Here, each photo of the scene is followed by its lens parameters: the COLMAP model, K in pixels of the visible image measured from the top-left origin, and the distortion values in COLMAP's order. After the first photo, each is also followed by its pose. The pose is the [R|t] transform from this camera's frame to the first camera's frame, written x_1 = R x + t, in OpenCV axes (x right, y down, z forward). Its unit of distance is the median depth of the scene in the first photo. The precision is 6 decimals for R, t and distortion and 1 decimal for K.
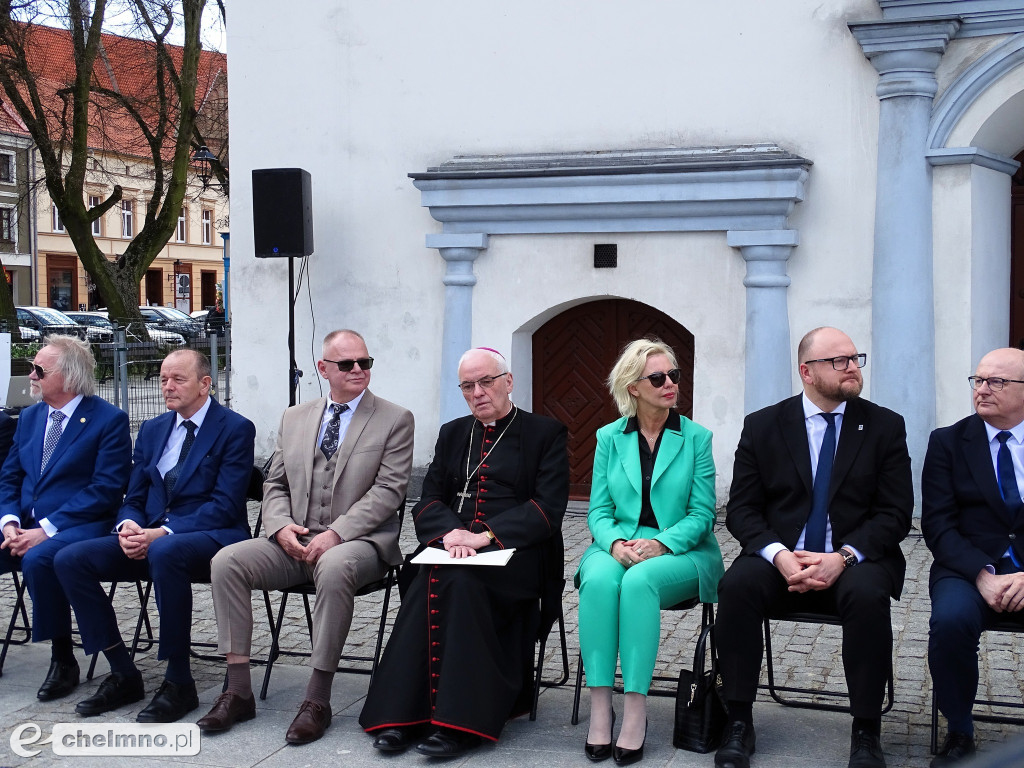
lens RADIAL K [[1449.3, 0, 487.8], [0, 1449.3, 359.4], [0, 0, 1]] dist [0.016138, 0.000000]
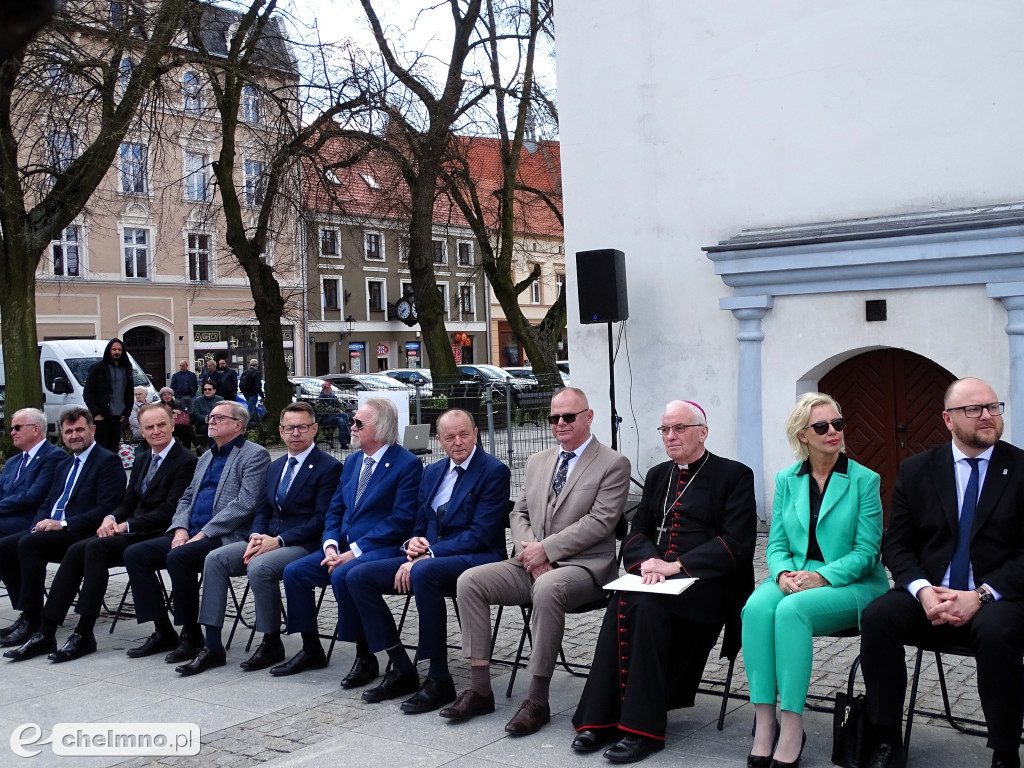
lens RADIAL K [[1226.1, 0, 507.1], [0, 1226.1, 342.0], [0, 0, 1]] dist [0.037779, 0.000000]
pose [[0.948945, -0.036040, -0.313375, 0.170095], [0.021483, 0.998529, -0.049784, -0.009570], [0.314708, 0.040510, 0.948324, 0.016380]]
